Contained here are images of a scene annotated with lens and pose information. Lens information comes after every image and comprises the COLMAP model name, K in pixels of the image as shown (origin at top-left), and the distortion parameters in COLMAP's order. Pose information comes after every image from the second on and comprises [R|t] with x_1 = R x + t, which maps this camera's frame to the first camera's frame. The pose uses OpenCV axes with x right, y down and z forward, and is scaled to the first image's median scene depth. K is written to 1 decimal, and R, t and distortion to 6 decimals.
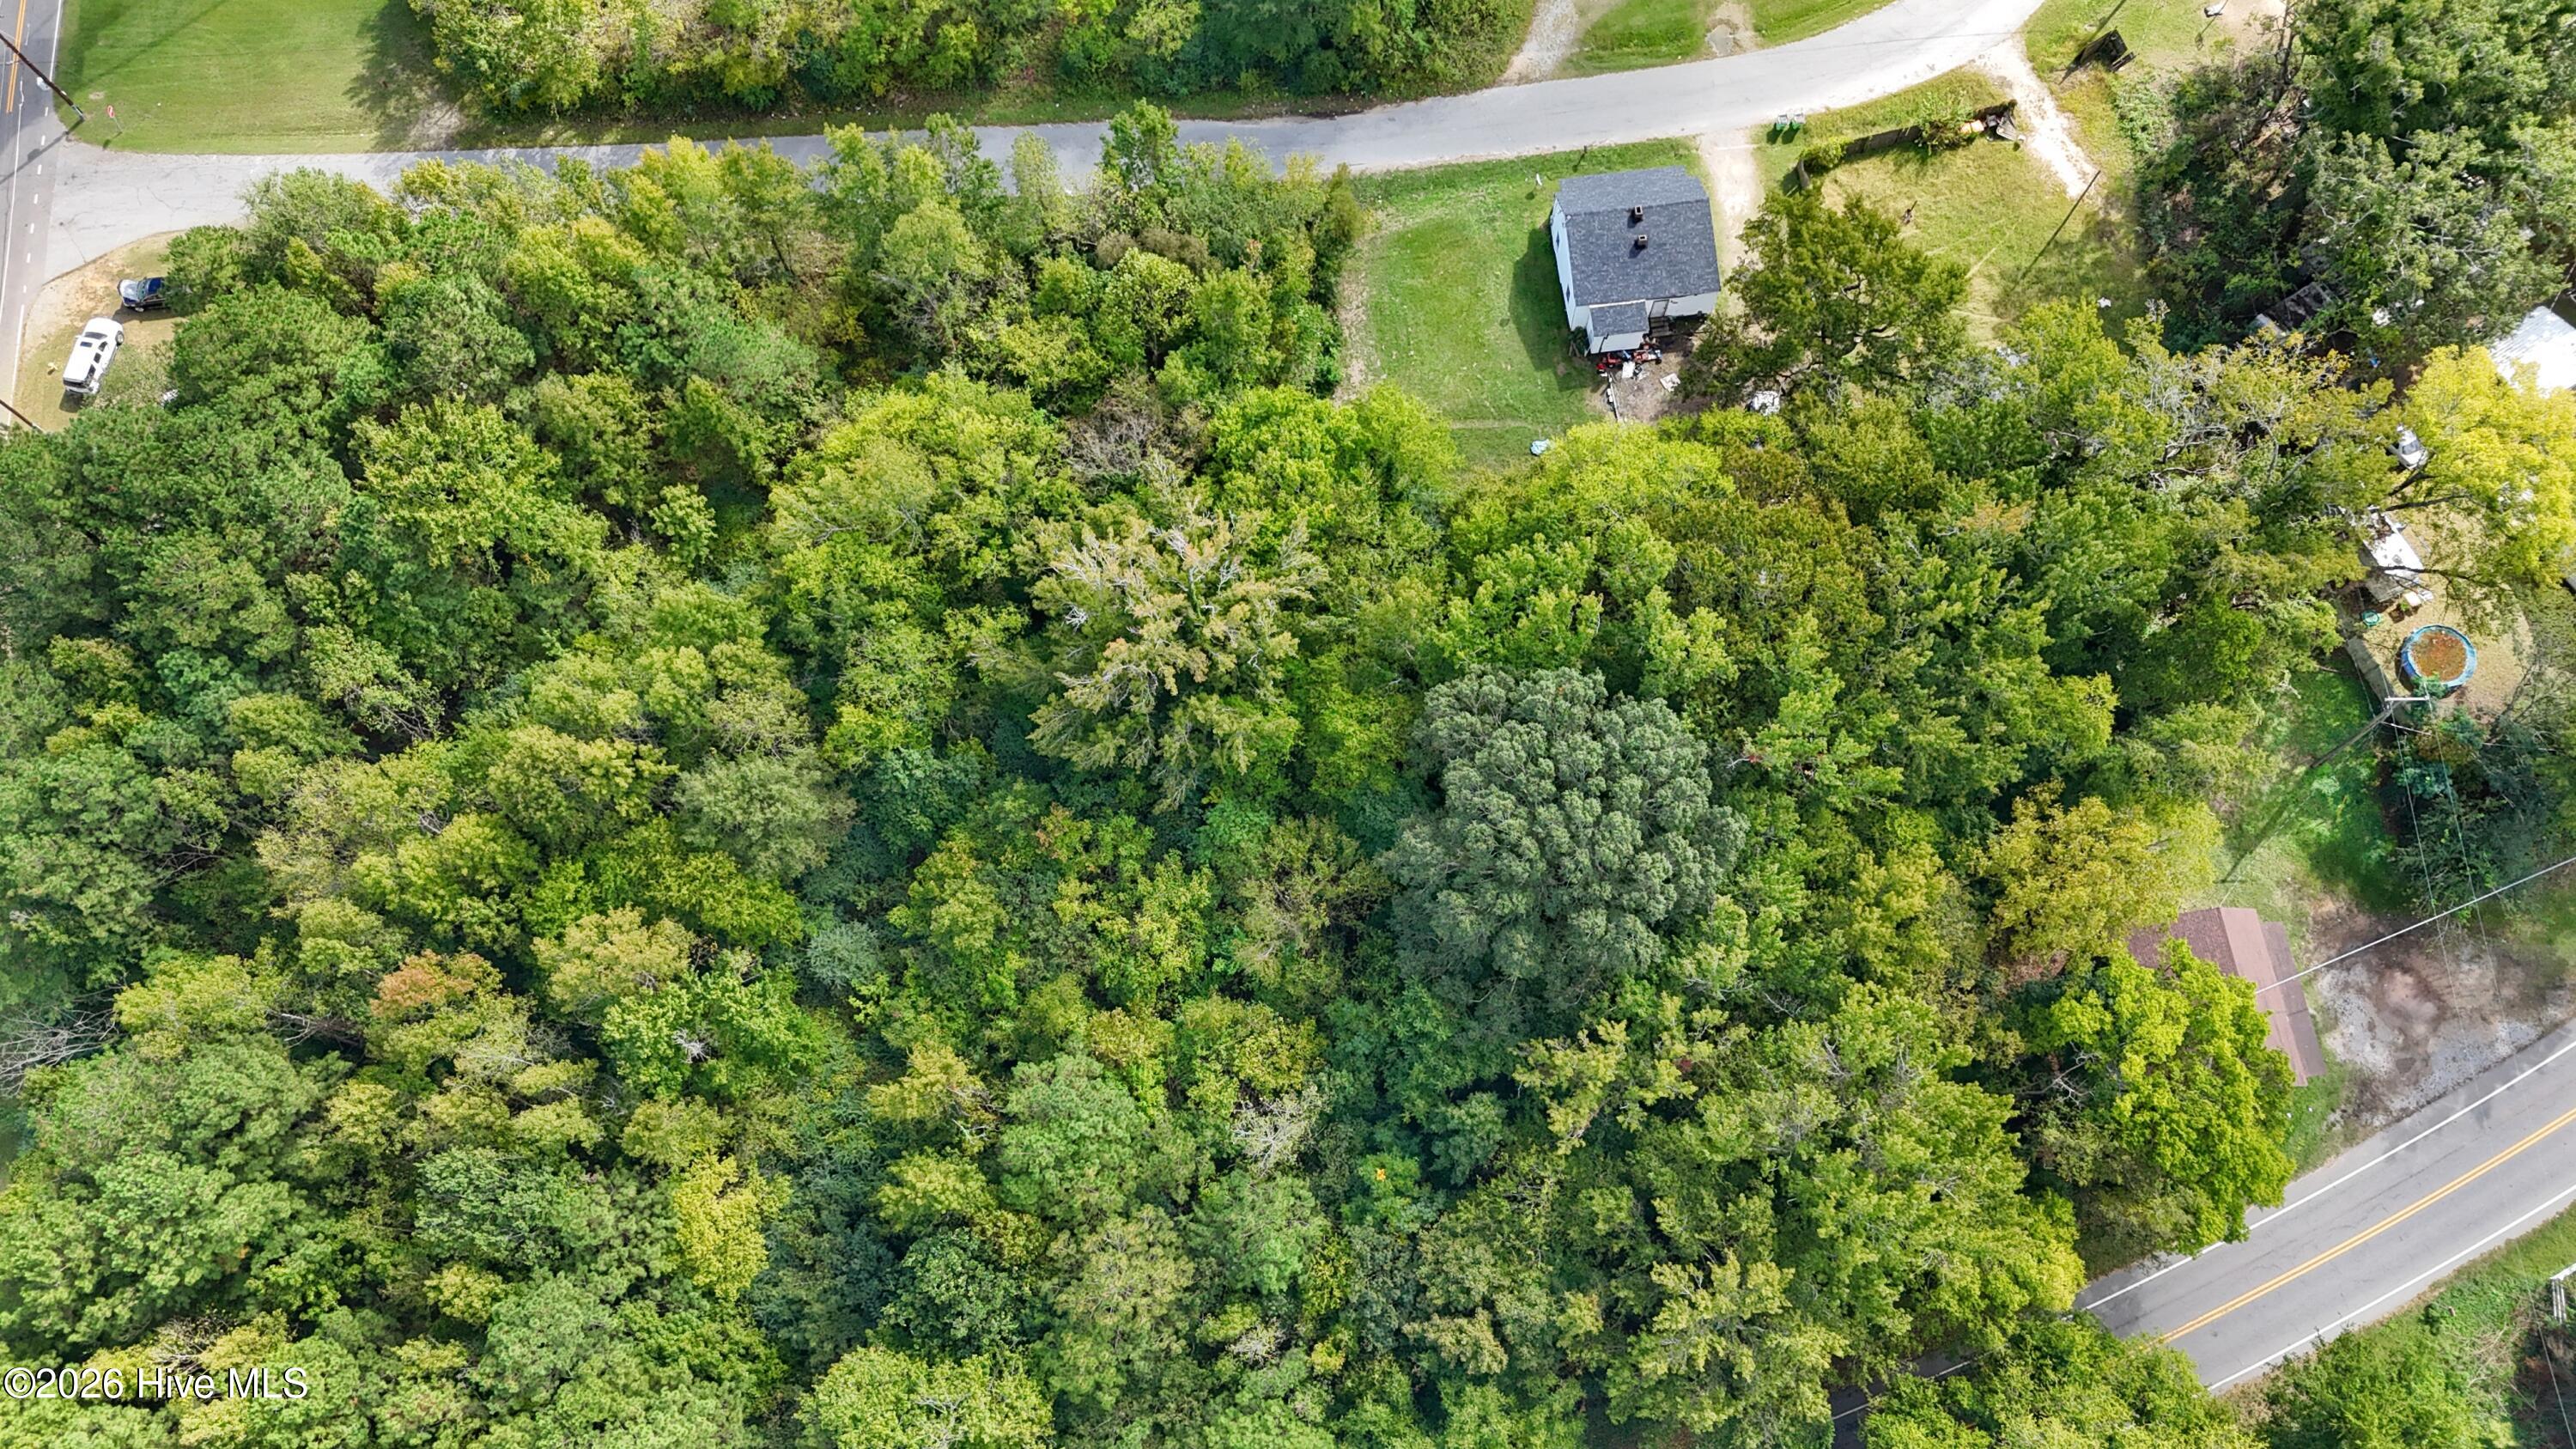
lens RADIAL K [[1899.1, 0, 1311.2], [0, 1899.1, 726.3], [0, 0, 1]] dist [0.076127, -0.074316]
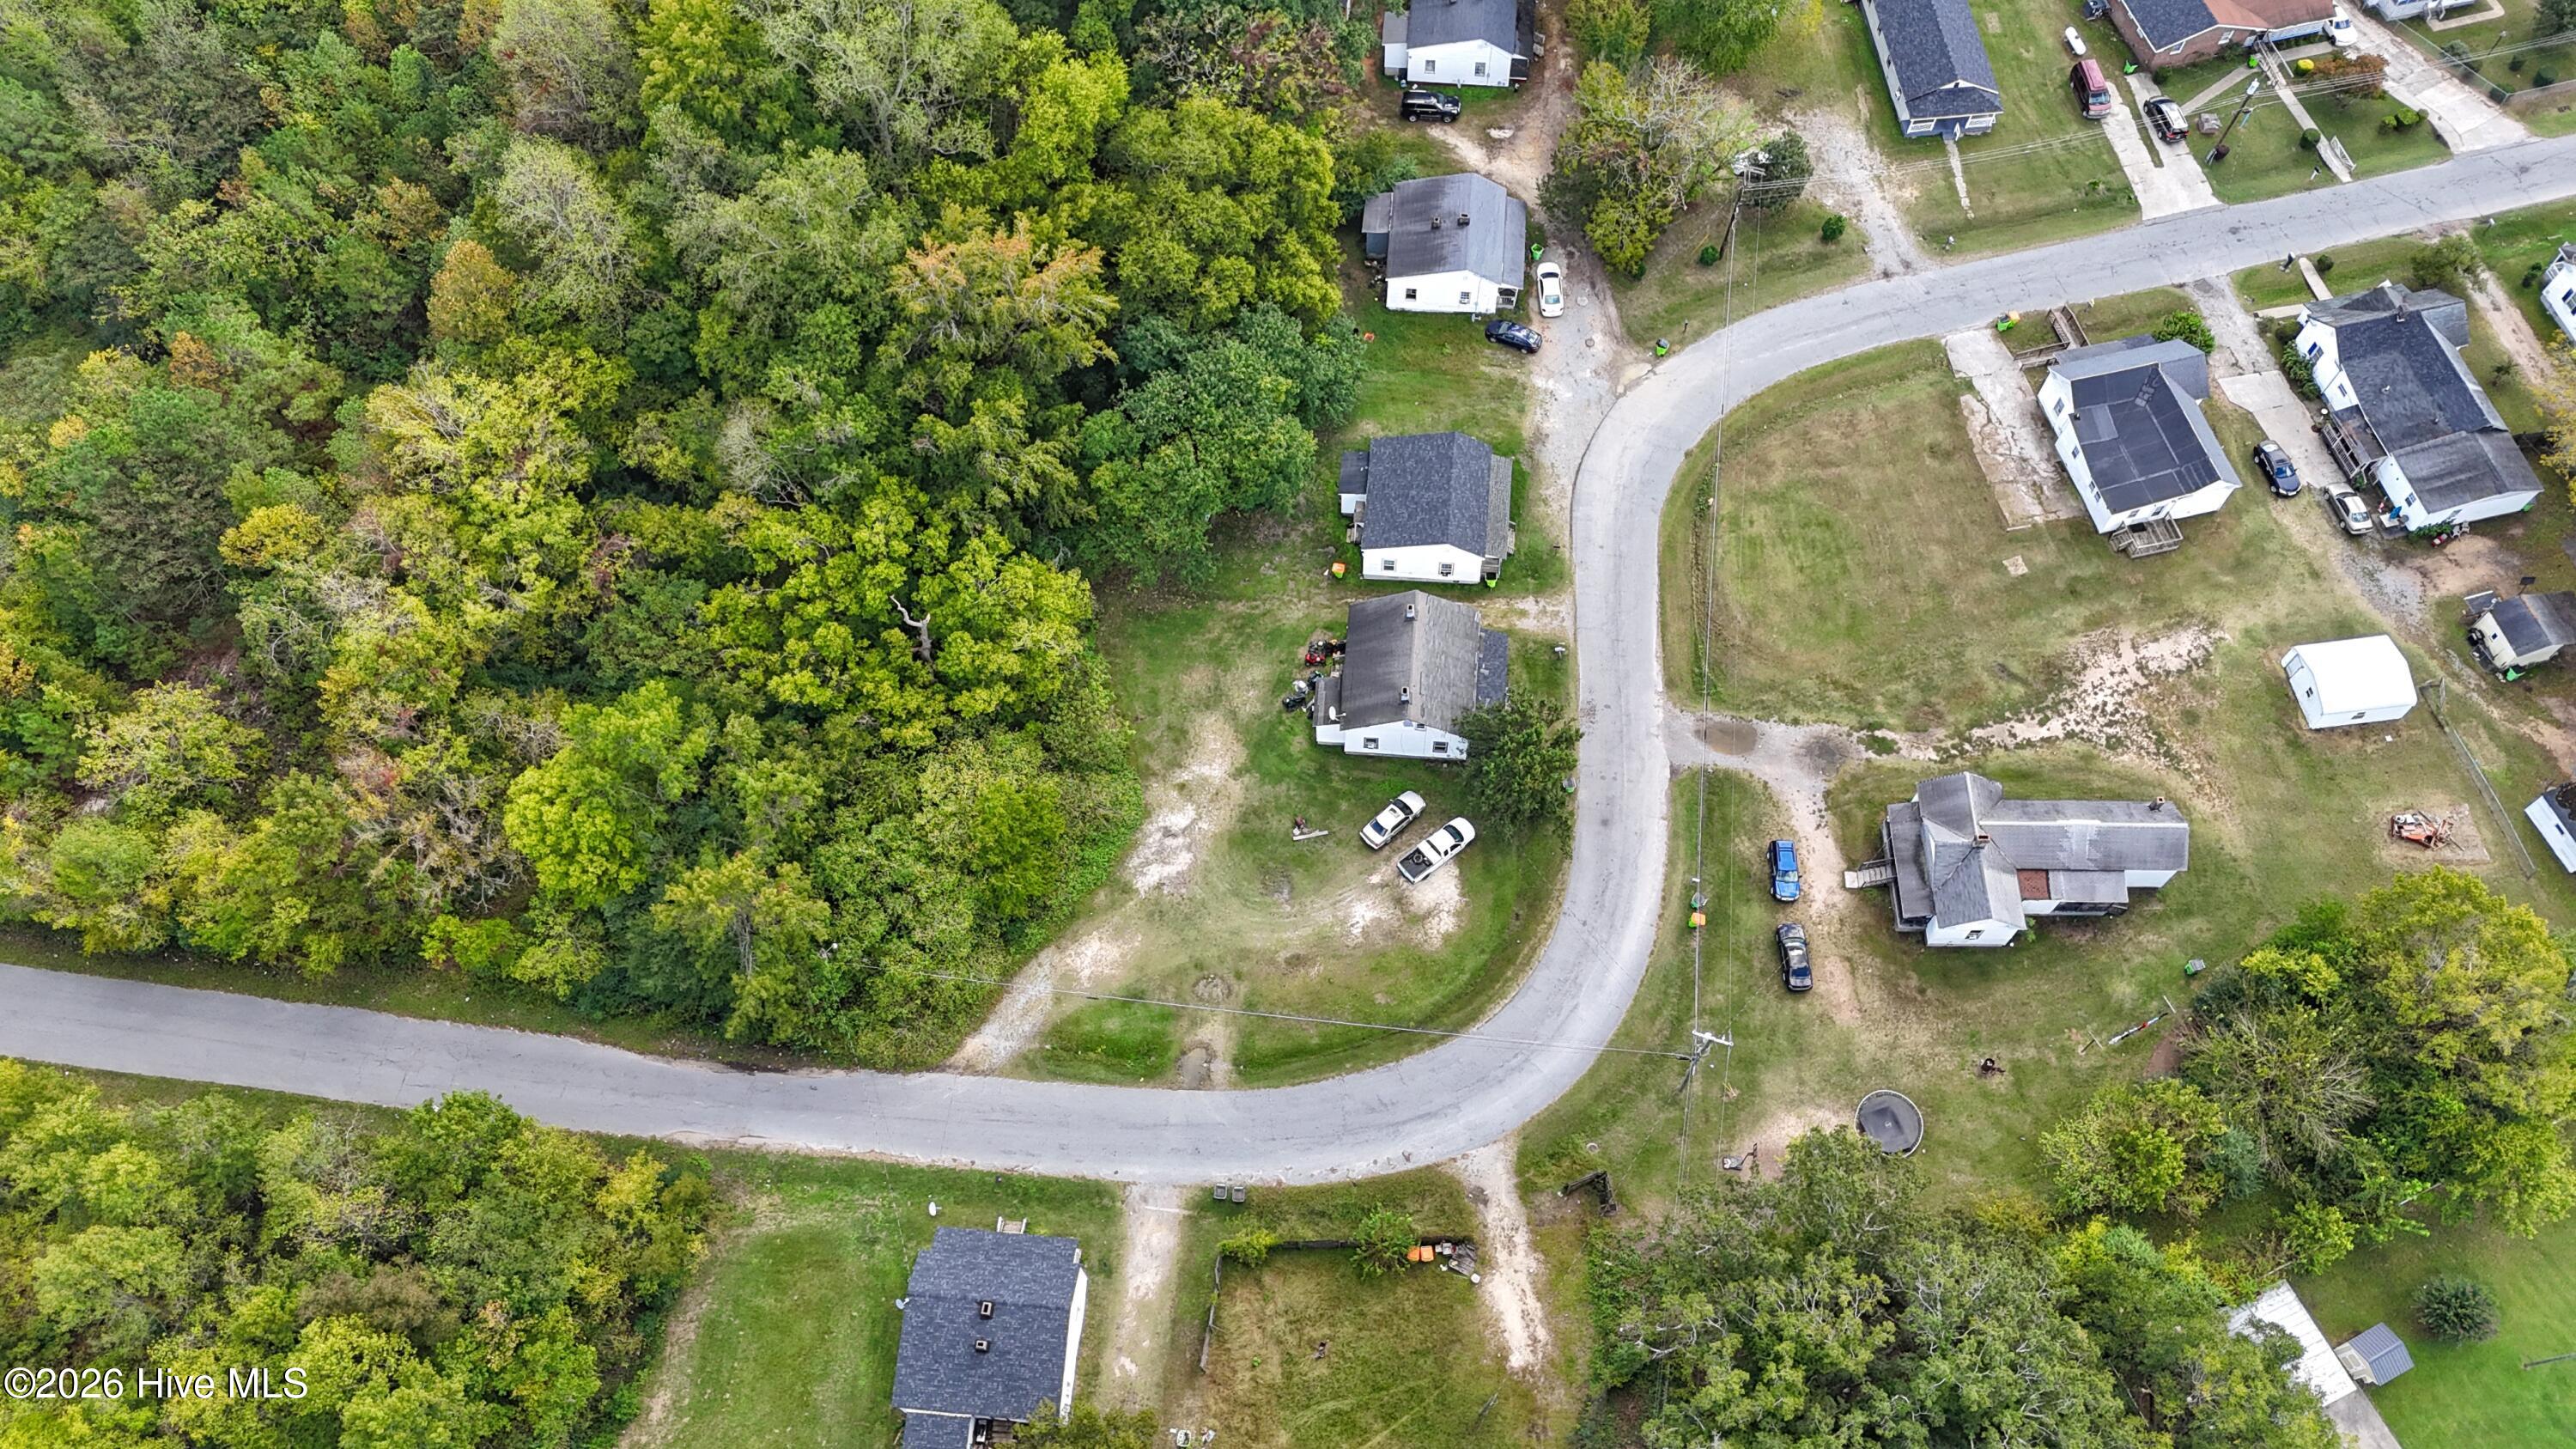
lens RADIAL K [[1899.1, 0, 1291.0], [0, 1899.1, 706.6], [0, 0, 1]] dist [0.076127, -0.074316]
pose [[0.978051, 0.183805, -0.098141, 0.401463], [-0.196219, 0.970936, -0.137044, -0.521000], [0.070099, 0.153293, 0.985691, 0.126072]]
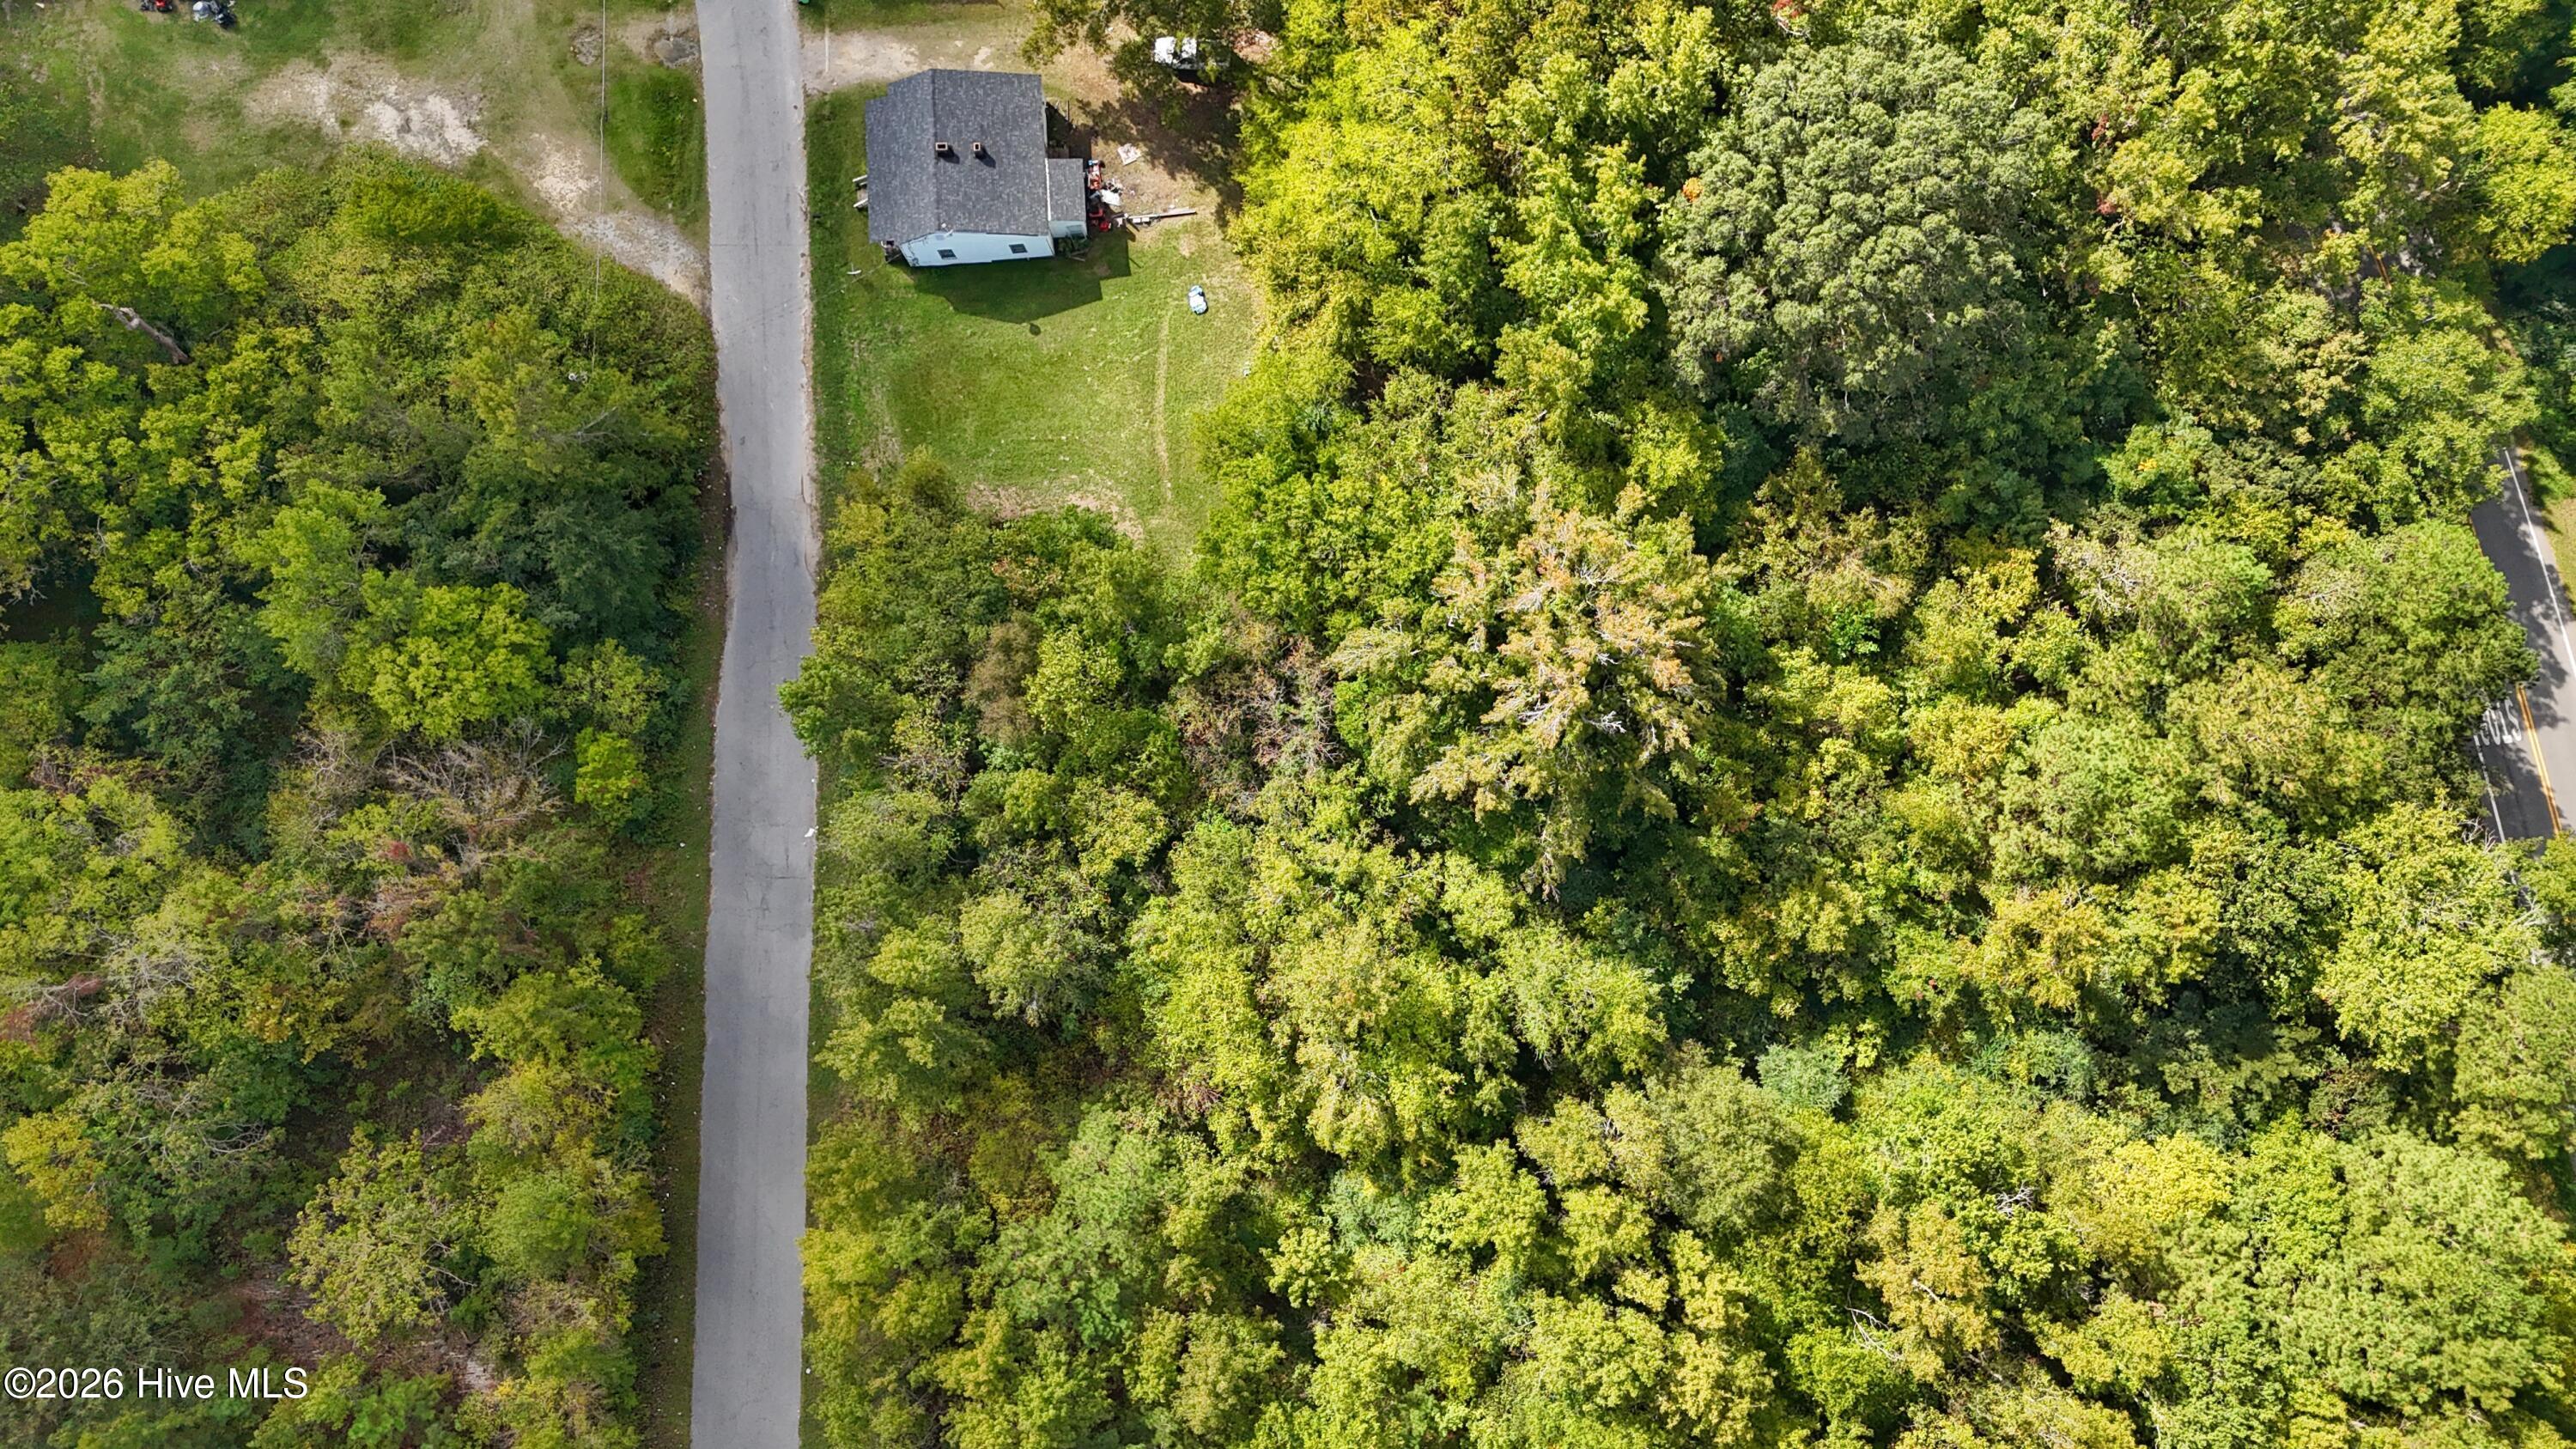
lens RADIAL K [[1899.1, 0, 1292.0], [0, 1899.1, 711.2], [0, 0, 1]] dist [0.076127, -0.074316]
pose [[0.055515, -0.986698, 0.152794, -0.234894], [0.950910, 0.098910, 0.293235, -0.407320], [-0.304447, 0.129015, 0.943752, 0.207122]]
